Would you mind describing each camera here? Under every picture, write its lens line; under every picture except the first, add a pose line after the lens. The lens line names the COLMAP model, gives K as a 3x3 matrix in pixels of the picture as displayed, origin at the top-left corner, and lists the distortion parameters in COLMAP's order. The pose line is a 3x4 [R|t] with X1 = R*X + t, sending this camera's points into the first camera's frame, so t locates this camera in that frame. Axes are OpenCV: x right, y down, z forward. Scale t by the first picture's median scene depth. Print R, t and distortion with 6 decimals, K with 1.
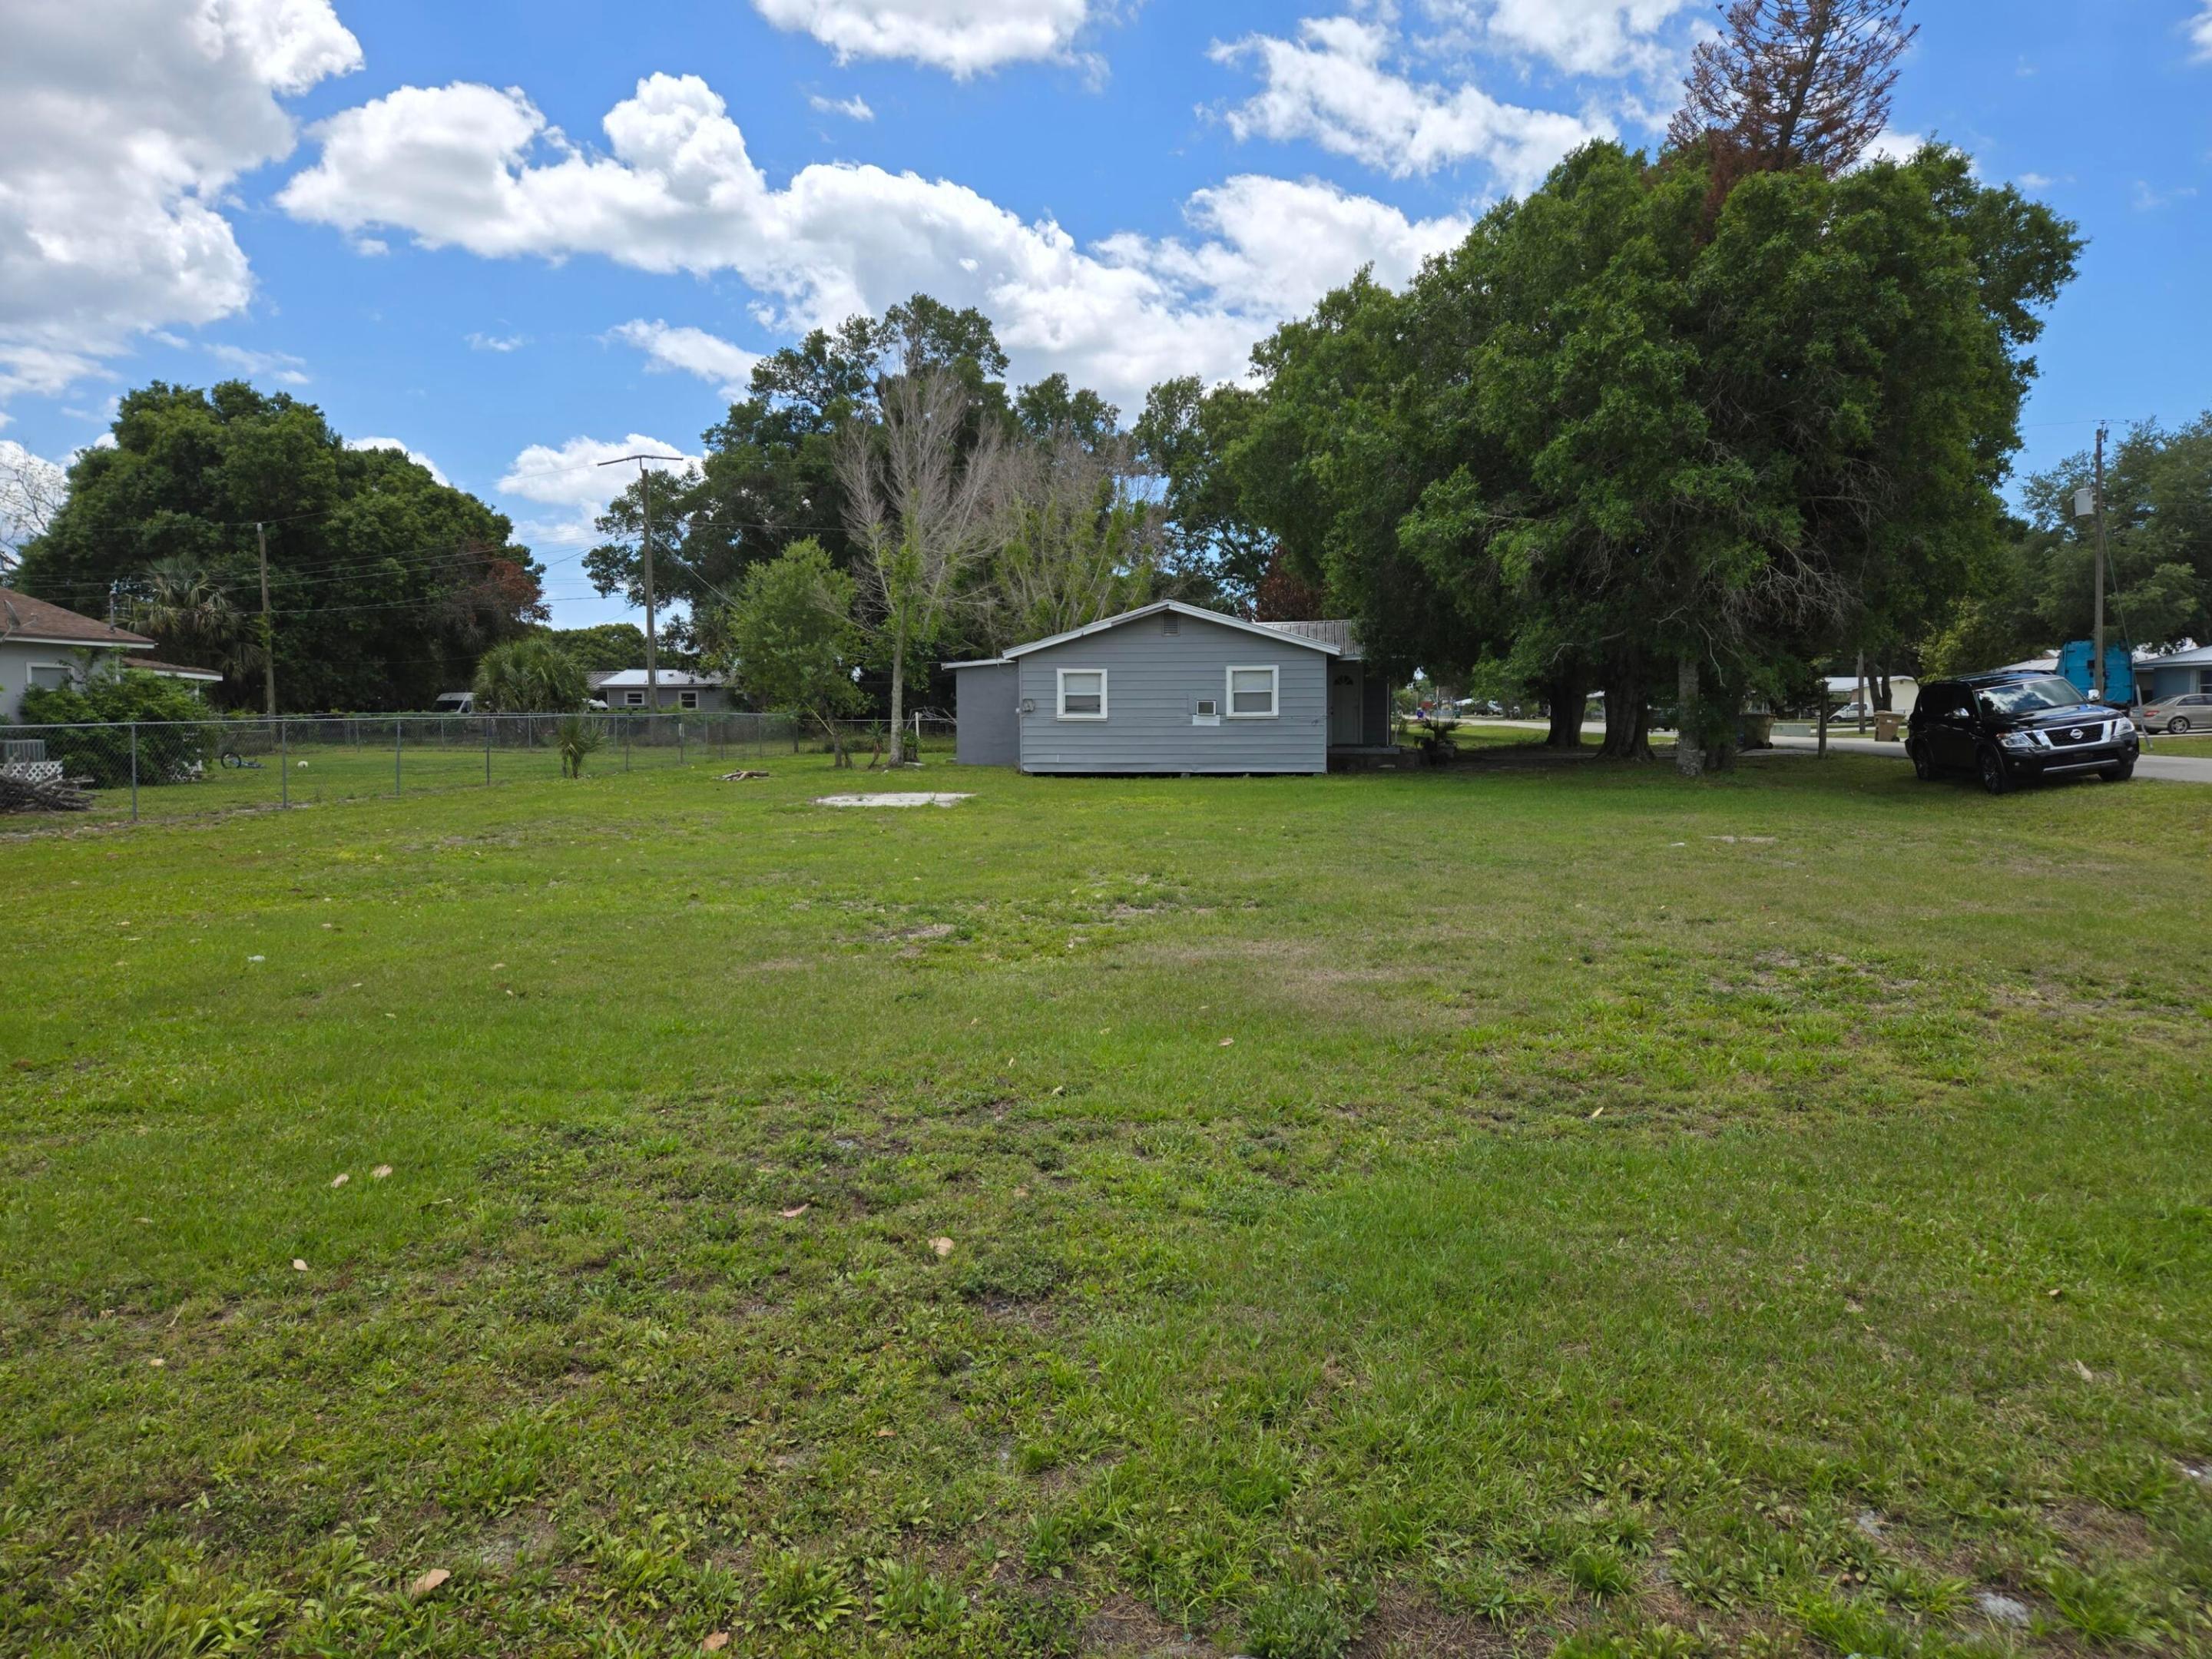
lens RADIAL K [[1499.2, 0, 1098.1], [0, 1499.2, 825.9], [0, 0, 1]] dist [0.088073, -0.078152]
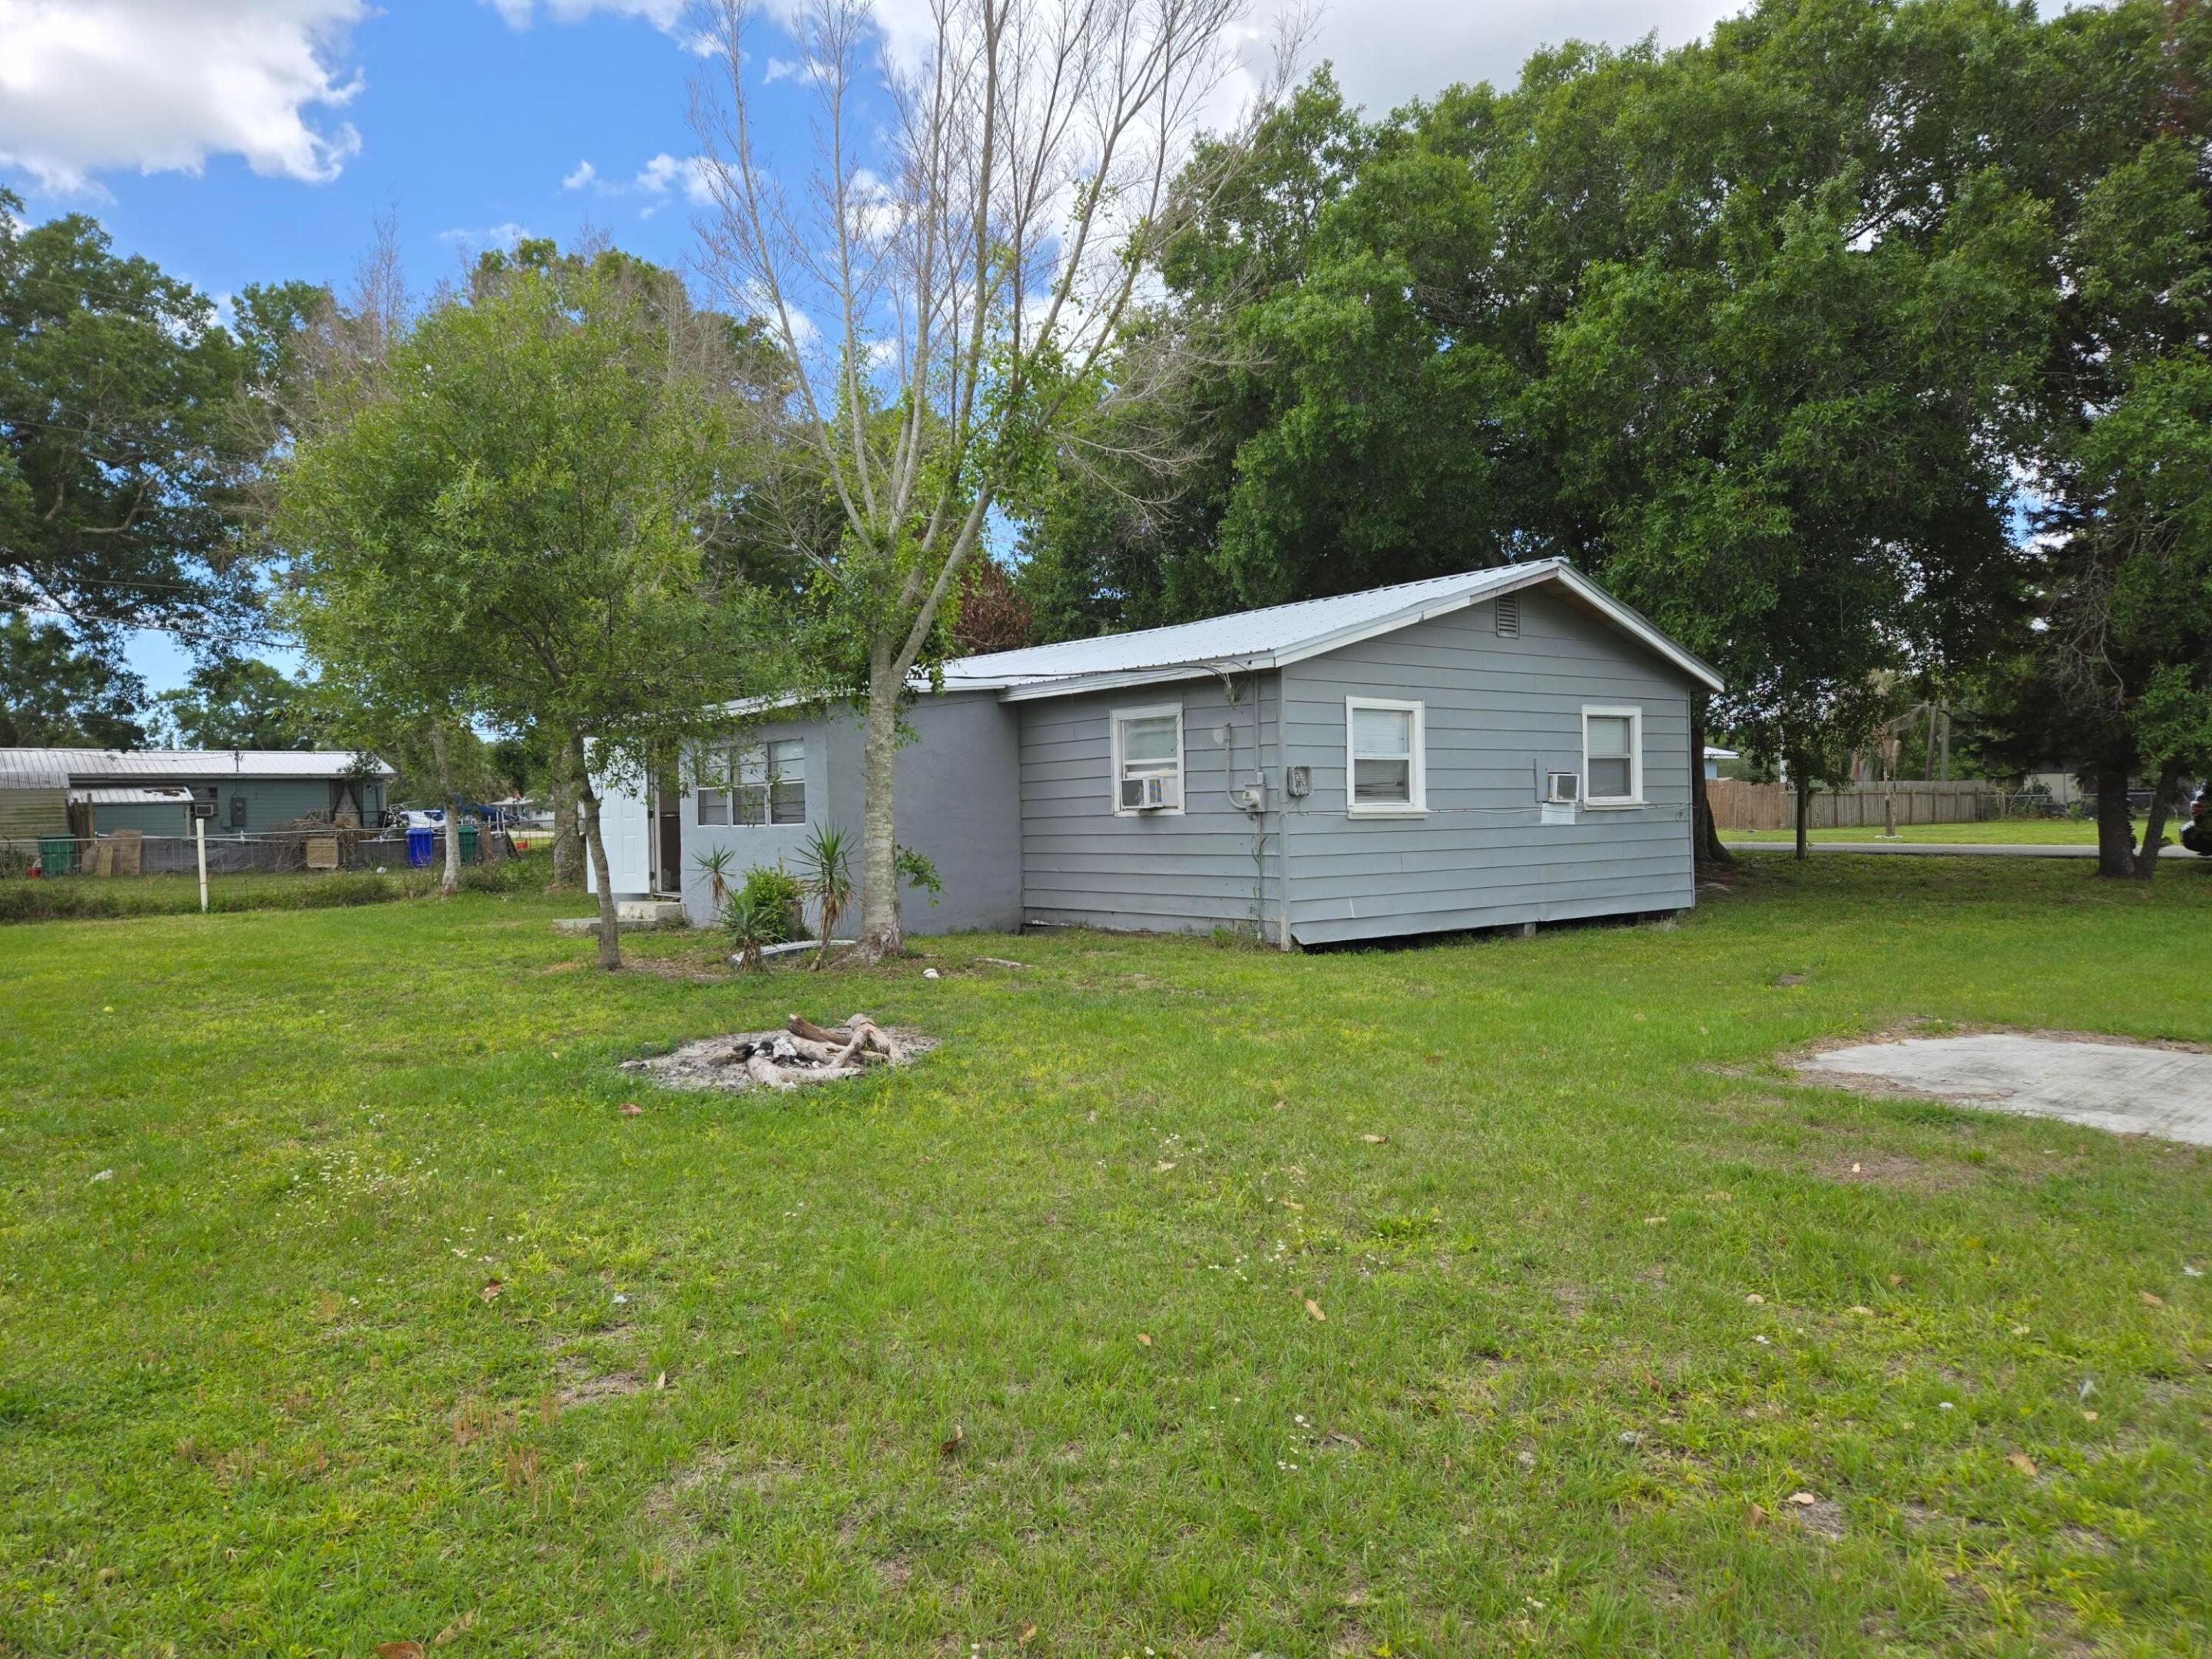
lens RADIAL K [[1443.7, 0, 1106.0], [0, 1443.7, 829.5], [0, 0, 1]] dist [0.082989, -0.077842]
pose [[0.696310, -0.015481, 0.717575, -0.241854], [0.068253, 0.996665, -0.044729, -0.035076], [-0.714489, 0.080122, 0.695044, 0.502985]]
